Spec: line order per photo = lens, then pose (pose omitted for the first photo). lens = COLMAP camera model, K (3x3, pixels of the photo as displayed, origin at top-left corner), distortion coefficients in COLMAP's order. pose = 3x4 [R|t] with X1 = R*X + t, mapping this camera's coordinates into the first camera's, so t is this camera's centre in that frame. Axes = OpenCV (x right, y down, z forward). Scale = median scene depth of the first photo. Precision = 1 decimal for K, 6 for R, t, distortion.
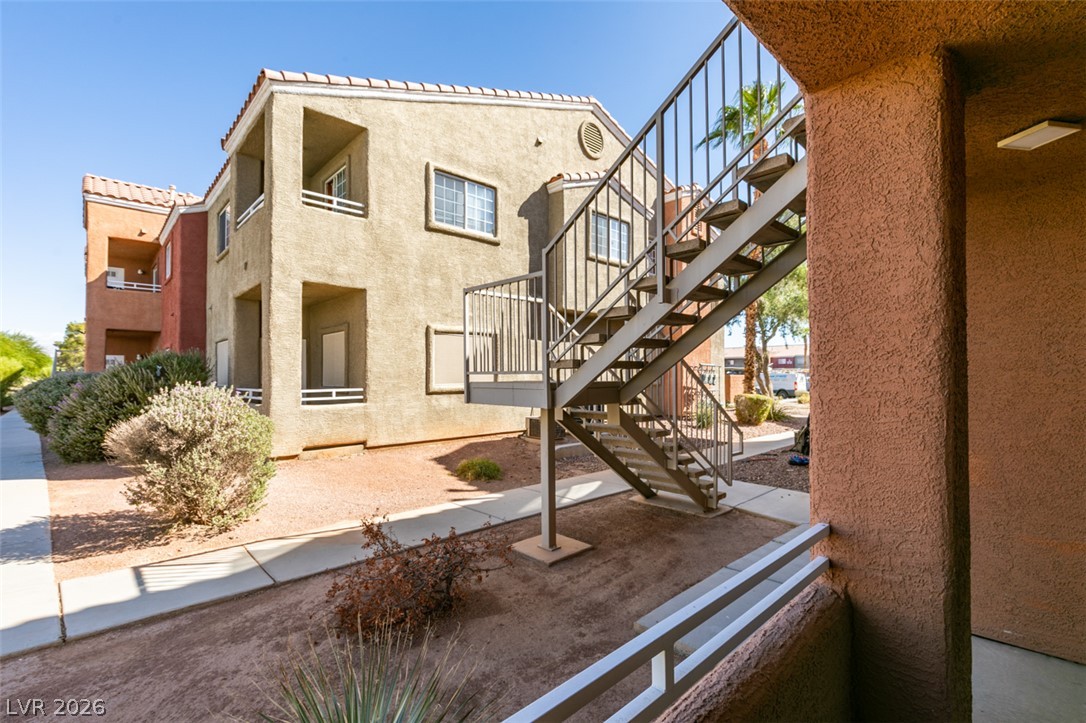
lens RADIAL K [[499.5, 0, 540.4], [0, 499.5, 364.0], [0, 0, 1]] dist [0.000098, -0.000289]
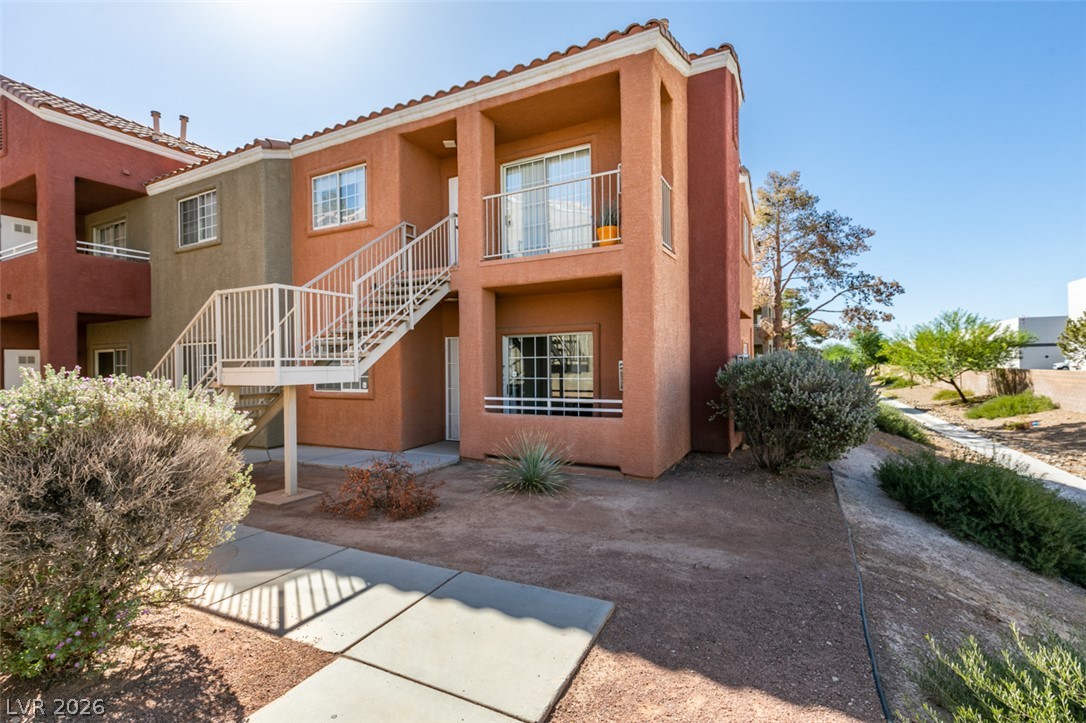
lens RADIAL K [[499.5, 0, 540.4], [0, 499.5, 364.0], [0, 0, 1]] dist [0.000098, -0.000289]
pose [[-0.320263, 0.003536, 0.947322, -1.546029], [0.003565, 0.999990, -0.002528, 0.031368], [-0.947322, 0.002567, -0.320273, 0.856671]]
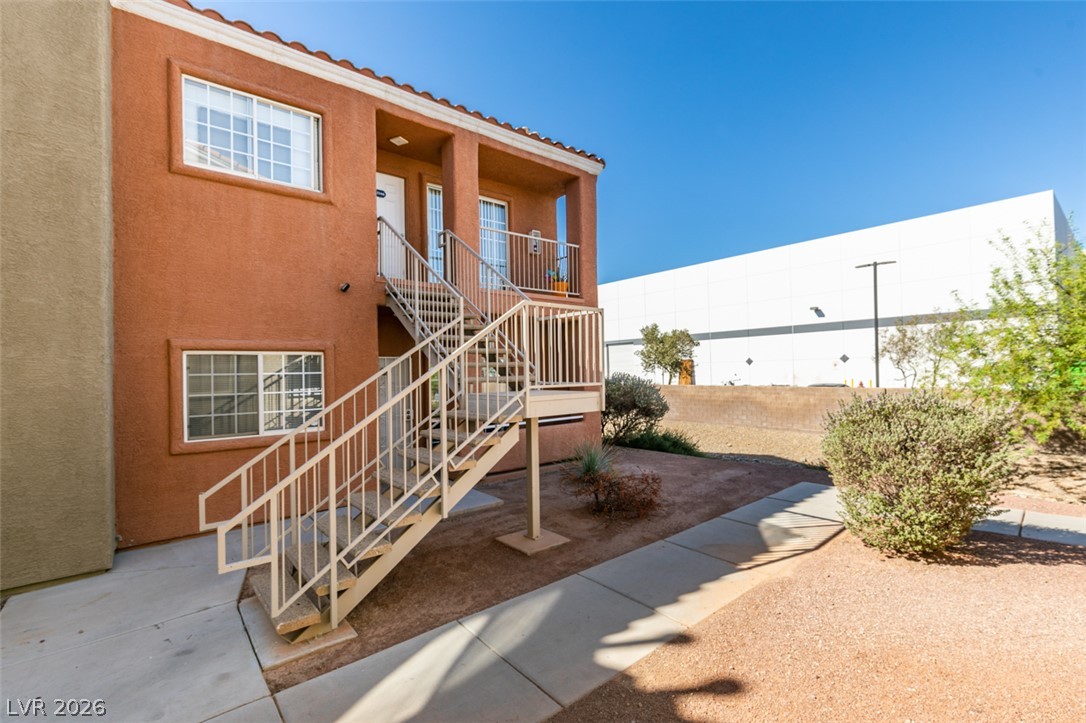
lens RADIAL K [[486.0, 0, 542.6], [0, 486.0, 367.9], [0, 0, 1]] dist [-0.000099, -0.000414]
pose [[-0.997332, 0.027839, 0.067480, -0.097056], [0.026360, 0.999395, -0.022701, 0.002659], [-0.068071, -0.020862, -0.997462, 2.278767]]
